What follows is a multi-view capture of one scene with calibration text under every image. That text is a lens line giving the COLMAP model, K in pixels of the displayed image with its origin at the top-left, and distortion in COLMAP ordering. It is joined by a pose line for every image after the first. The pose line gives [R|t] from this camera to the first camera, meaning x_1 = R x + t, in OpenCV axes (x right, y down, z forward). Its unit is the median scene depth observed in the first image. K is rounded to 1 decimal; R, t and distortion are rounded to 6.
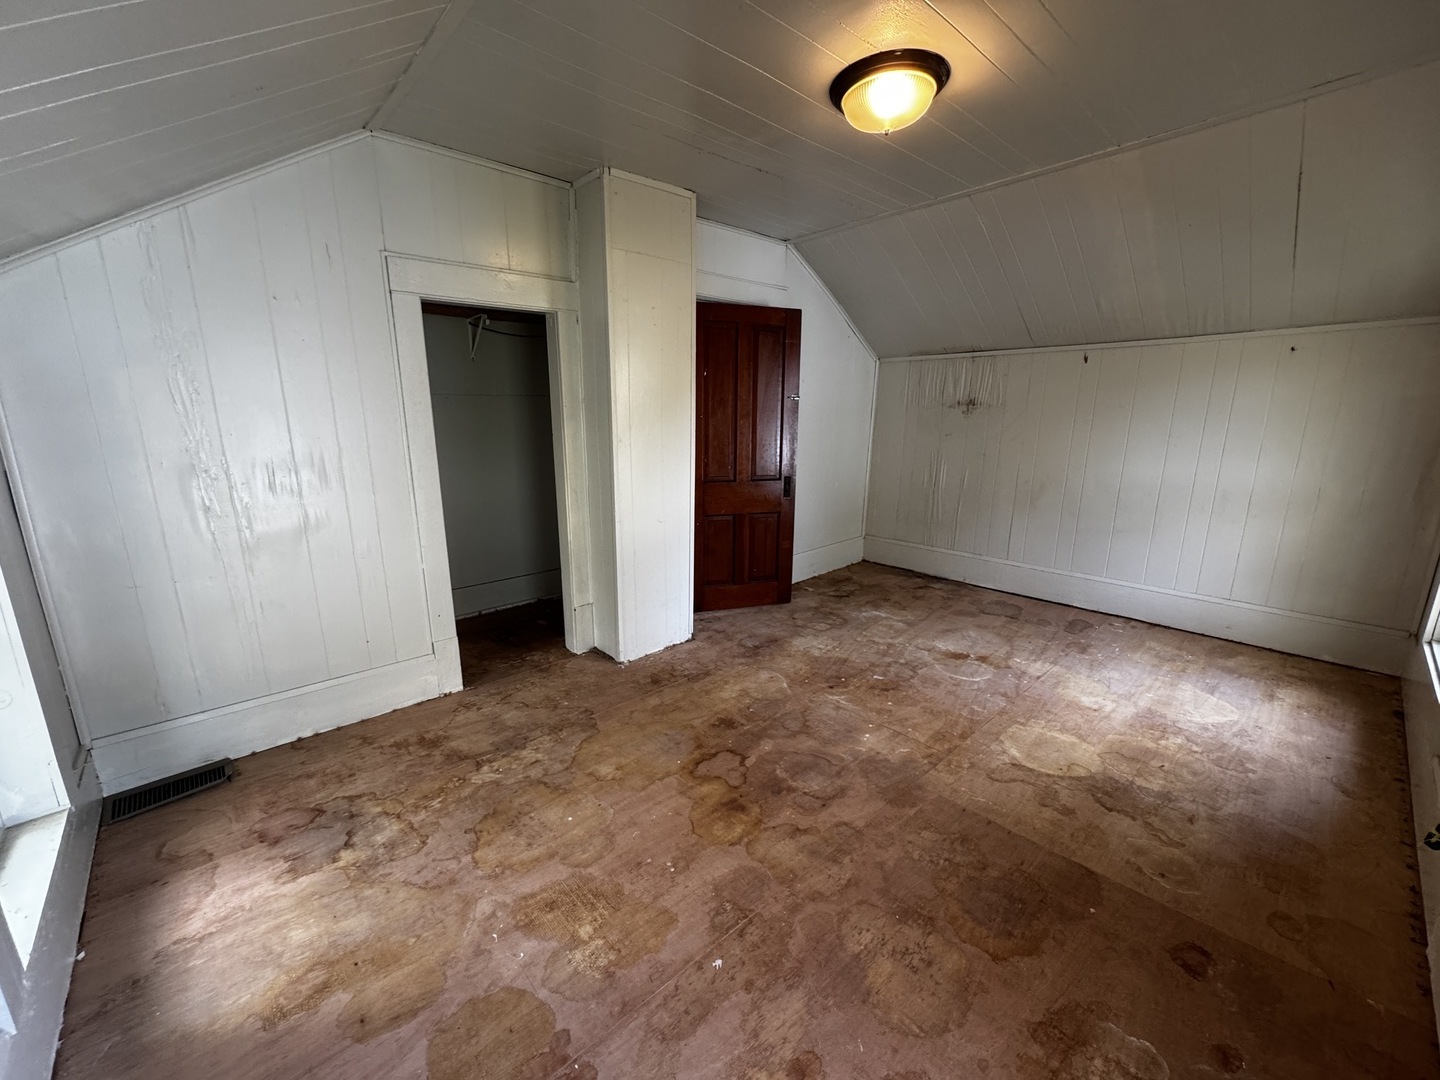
lens RADIAL K [[572.0, 0, 719.6], [0, 572.0, 539.8], [0, 0, 1]] dist [-0.002945, -0.000165]
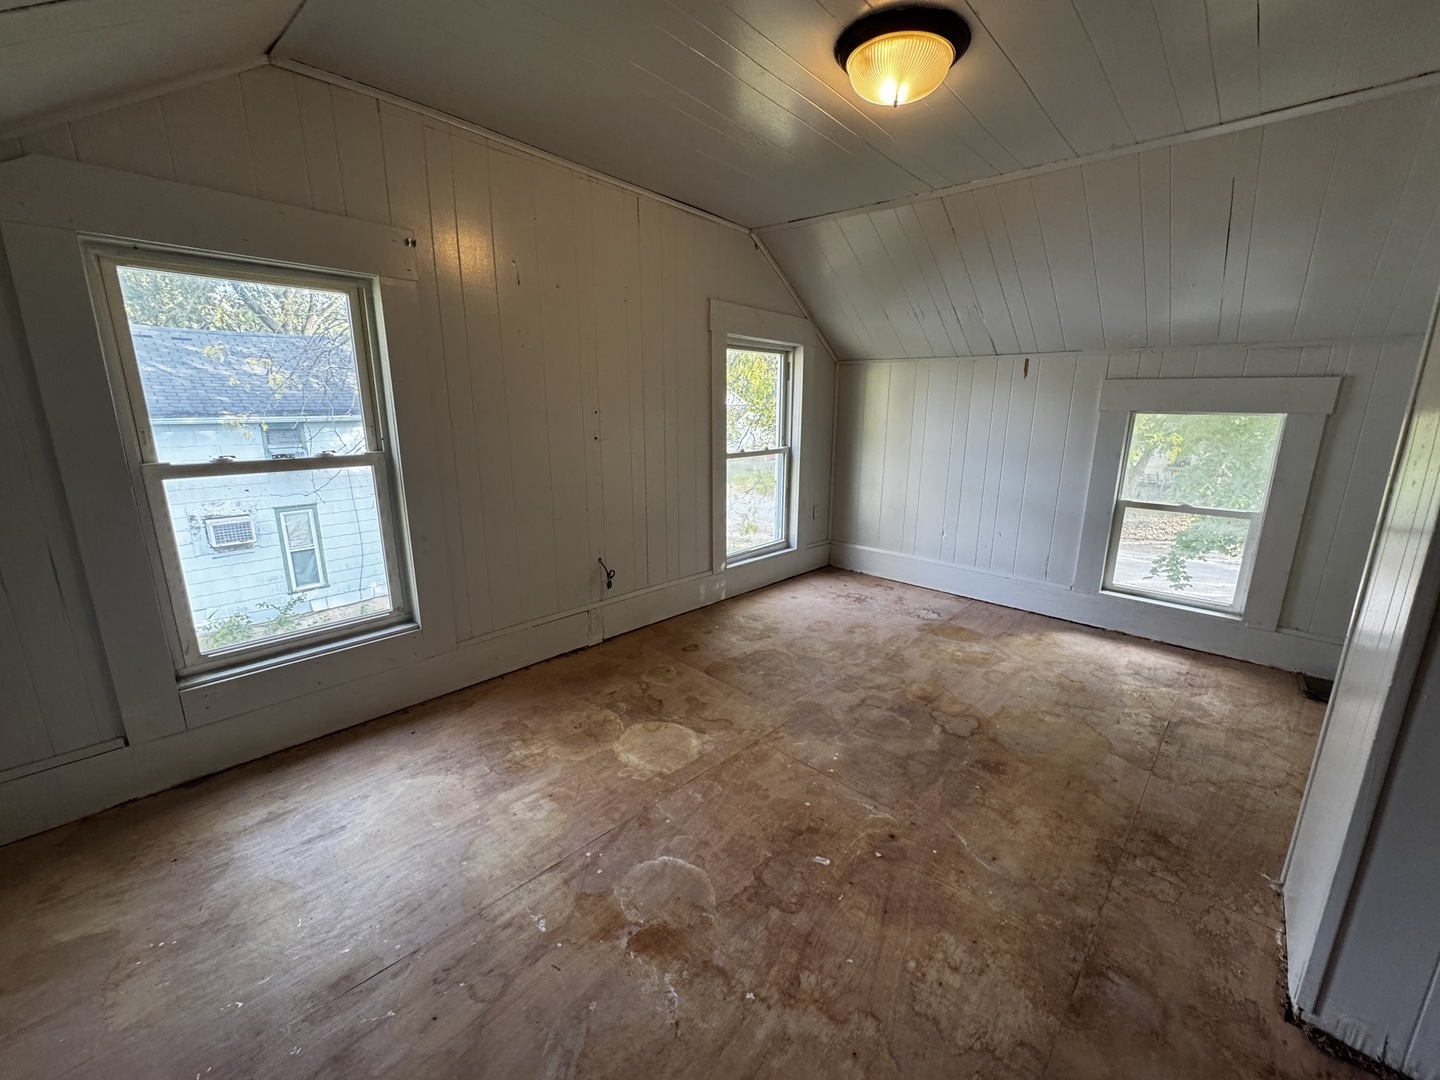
lens RADIAL K [[572.0, 0, 718.6], [0, 572.0, 537.8], [0, 0, 1]] dist [-0.002945, -0.000165]
pose [[-0.996949, 0.010224, -0.077379, 0.522079], [-0.024787, 0.898594, 0.438080, -0.395511], [0.074012, 0.438661, -0.895599, 1.680755]]
